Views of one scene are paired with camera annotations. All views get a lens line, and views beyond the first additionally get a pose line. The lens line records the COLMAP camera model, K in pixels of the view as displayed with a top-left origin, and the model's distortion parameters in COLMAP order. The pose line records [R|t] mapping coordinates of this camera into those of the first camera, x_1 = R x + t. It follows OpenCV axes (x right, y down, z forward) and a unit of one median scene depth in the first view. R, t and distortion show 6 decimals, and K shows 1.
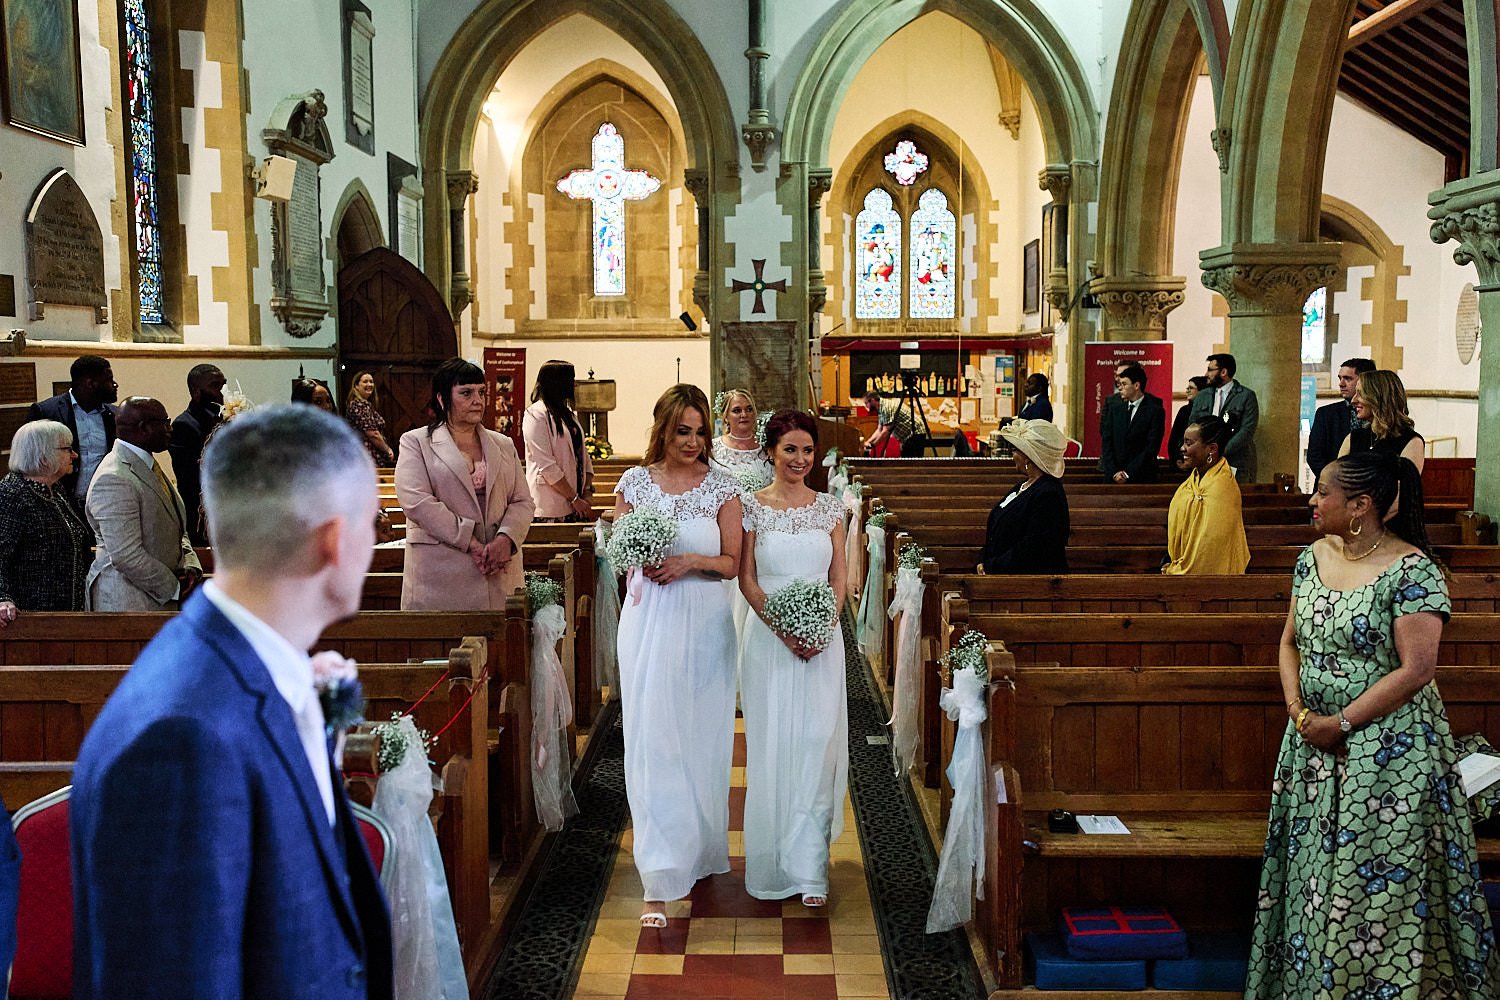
lens RADIAL K [[1468.7, 0, 750.0], [0, 1468.7, 500.0], [0, 0, 1]] dist [-0.056839, 0.168312]
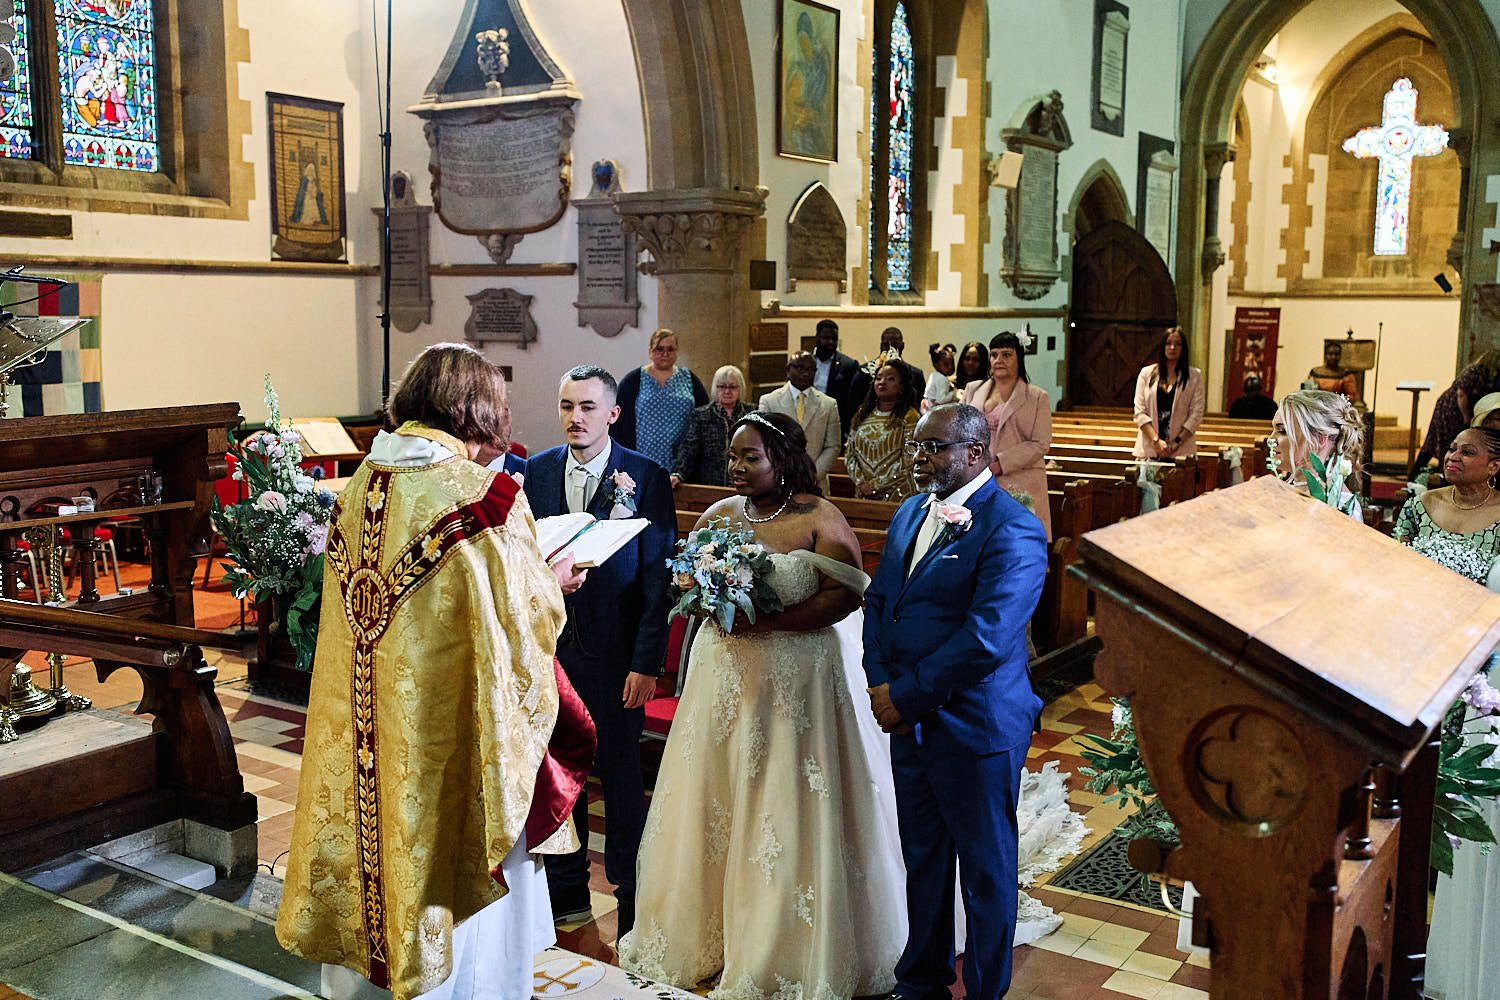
lens RADIAL K [[1468.7, 0, 750.0], [0, 1468.7, 500.0], [0, 0, 1]] dist [-0.056839, 0.168312]
pose [[0.838335, 0.082217, -0.538920, 0.114637], [-0.063065, 0.996551, 0.053931, 0.000958], [0.541496, -0.011225, 0.840629, -0.092762]]
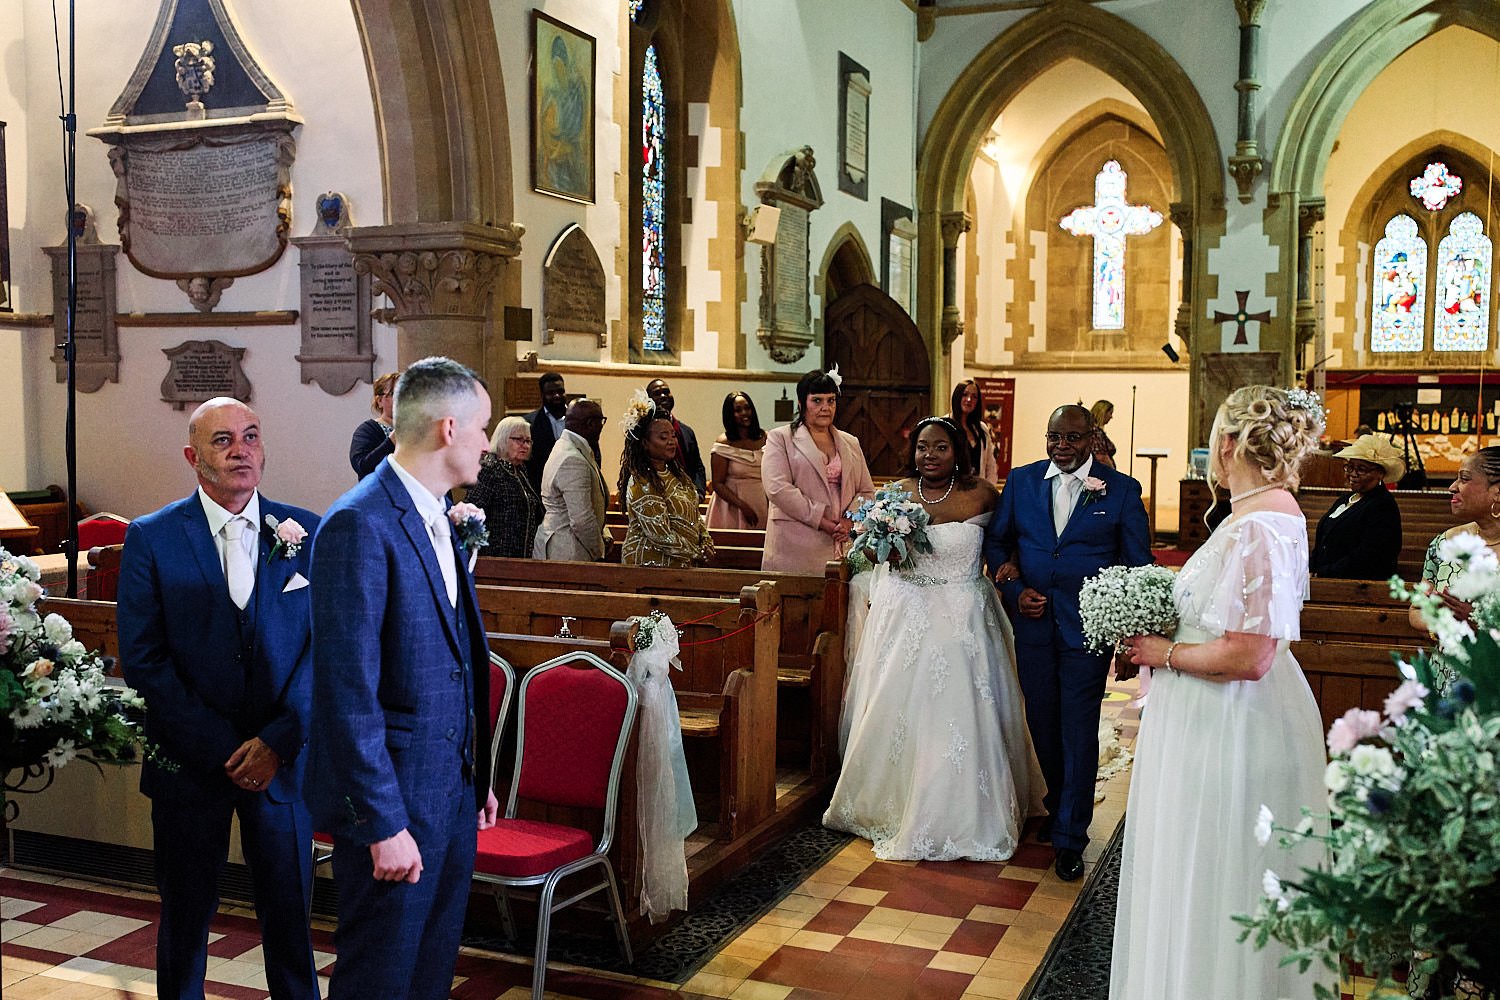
lens RADIAL K [[1468.7, 0, 750.0], [0, 1468.7, 500.0], [0, 0, 1]] dist [-0.056839, 0.168312]
pose [[0.930794, 0.035969, -0.363770, 0.061082], [-0.045250, 0.998831, -0.017020, 0.010841], [0.362732, 0.032303, 0.931333, -0.046535]]
